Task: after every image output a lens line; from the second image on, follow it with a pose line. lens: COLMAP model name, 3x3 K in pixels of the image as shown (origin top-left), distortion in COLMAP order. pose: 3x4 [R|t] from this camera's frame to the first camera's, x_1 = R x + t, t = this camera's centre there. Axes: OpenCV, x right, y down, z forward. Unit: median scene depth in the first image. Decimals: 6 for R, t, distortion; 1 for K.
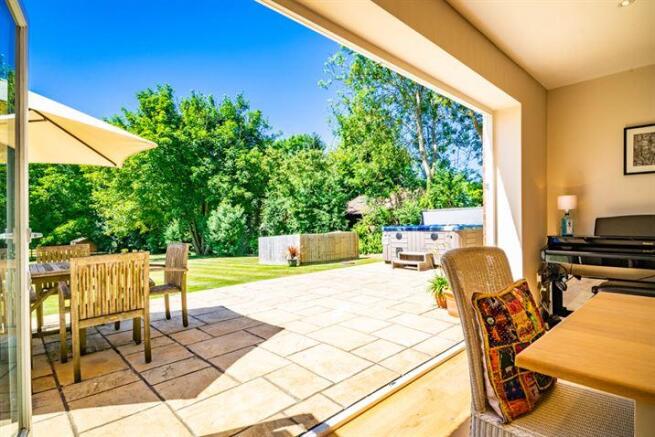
lens RADIAL K [[330.2, 0, 327.4], [0, 330.2, 220.7], [0, 0, 1]] dist [0.013554, -0.003732]
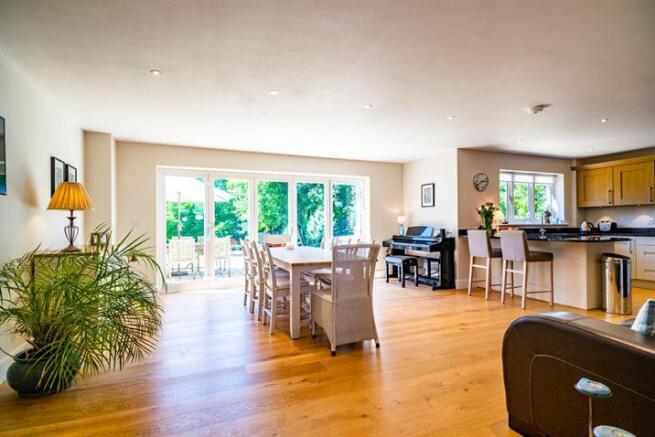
lens RADIAL K [[330.2, 0, 326.8], [0, 330.2, 222.4], [0, 0, 1]] dist [0.013554, -0.003732]
pose [[0.937744, 0.008188, -0.347230, 0.159218], [-0.008996, 0.999959, -0.000716, -0.004755], [0.347210, 0.003796, 0.937780, -0.181828]]
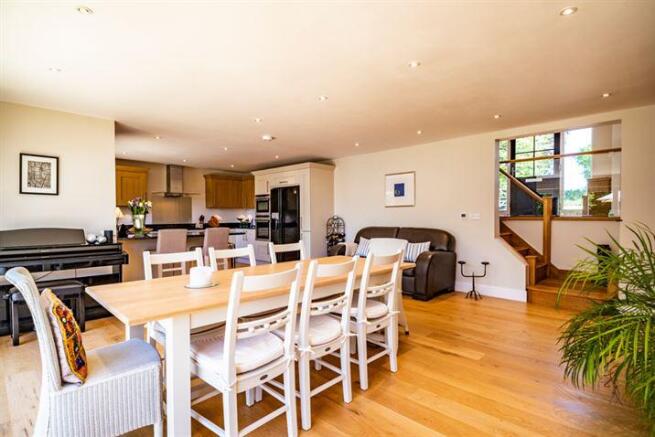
lens RADIAL K [[329.6, 0, 328.7], [0, 329.6, 217.3], [0, 0, 1]] dist [0.003358, 0.000349]
pose [[-0.063139, 0.014412, 0.997901, -0.049153], [0.003398, 0.999893, -0.014226, -0.005141], [-0.997999, 0.002493, -0.063182, -0.000067]]
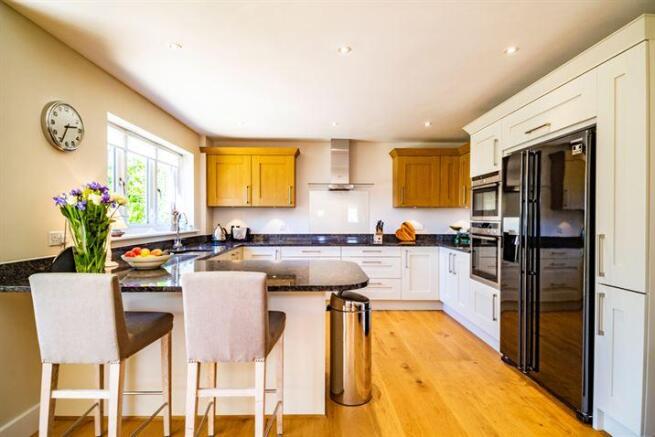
lens RADIAL K [[330.2, 0, 325.4], [0, 330.2, 220.5], [0, 0, 1]] dist [0.013554, -0.003732]
pose [[0.666574, 0.013853, 0.745310, 0.161361], [-0.015203, 0.999872, -0.004987, -0.012253], [-0.745283, -0.008006, 0.666700, 0.001894]]
